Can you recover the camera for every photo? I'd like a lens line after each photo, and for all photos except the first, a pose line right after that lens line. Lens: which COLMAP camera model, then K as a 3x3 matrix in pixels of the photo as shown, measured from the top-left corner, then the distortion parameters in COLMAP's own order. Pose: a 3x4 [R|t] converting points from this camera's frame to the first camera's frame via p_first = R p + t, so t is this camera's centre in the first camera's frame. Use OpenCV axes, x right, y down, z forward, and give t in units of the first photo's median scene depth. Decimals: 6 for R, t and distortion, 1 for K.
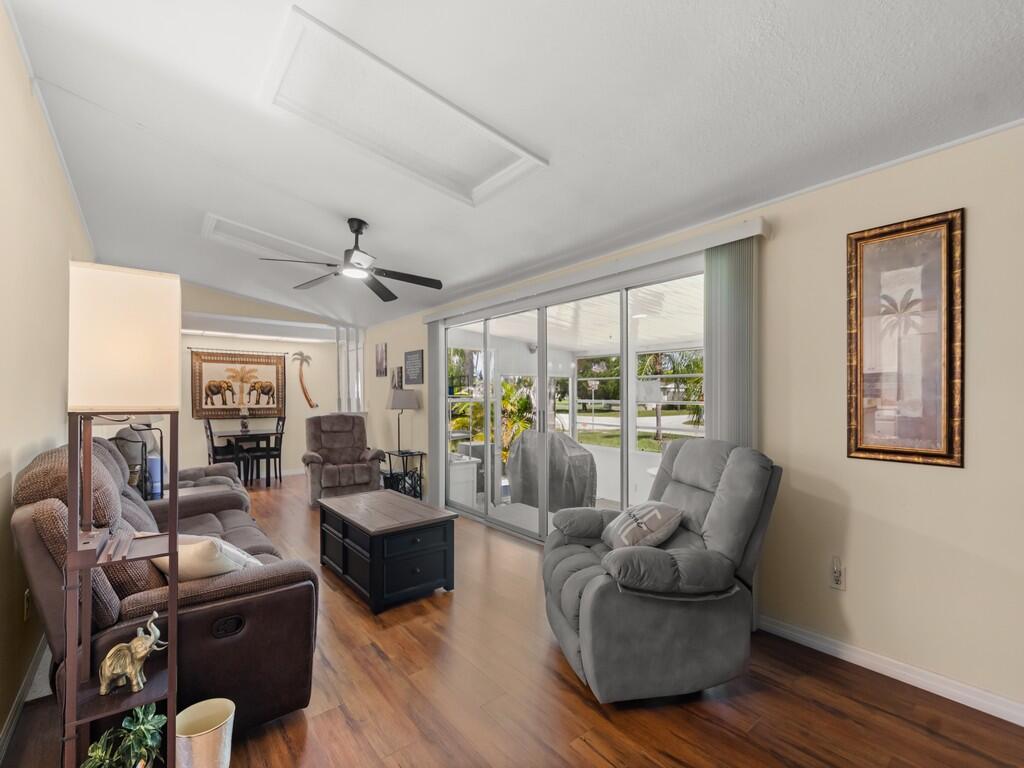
lens RADIAL K [[454.4, 0, 497.2], [0, 454.4, 392.6], [0, 0, 1]] dist [0.002707, 0.000354]
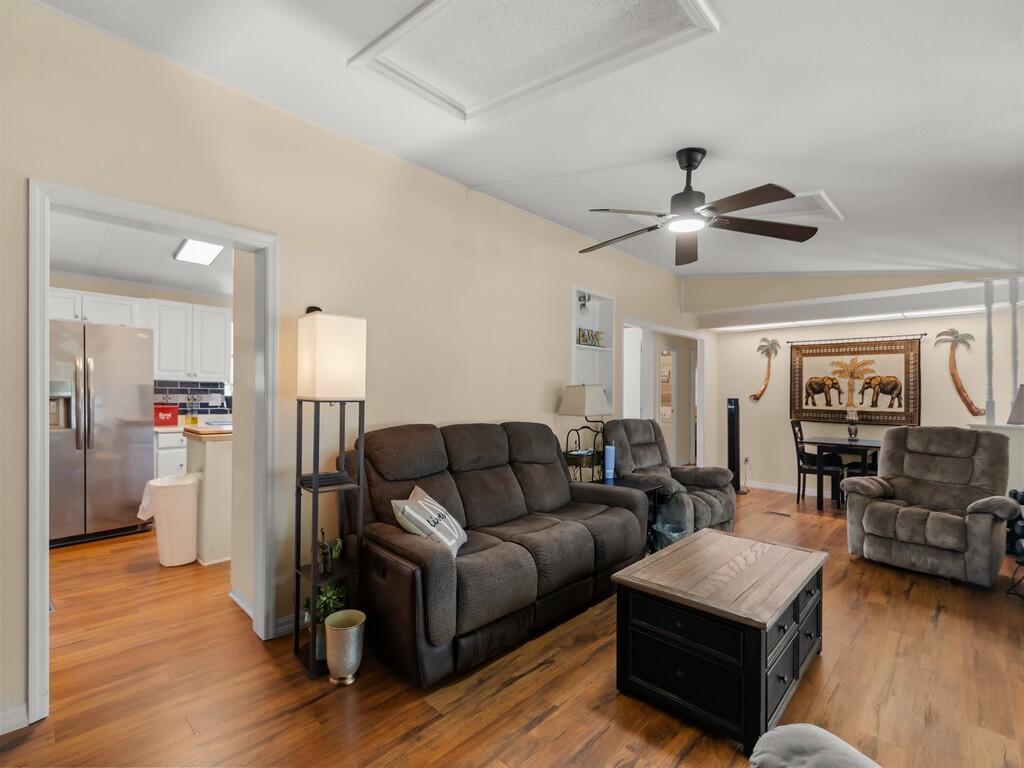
lens RADIAL K [[463.6, 0, 481.8], [0, 463.6, 389.4], [0, 0, 1]] dist [0.005445, -0.000369]
pose [[0.106269, -0.001943, -0.994336, 0.180668], [-0.004410, 0.999987, -0.002426, 0.001657], [0.994328, 0.004643, 0.106259, 0.278056]]
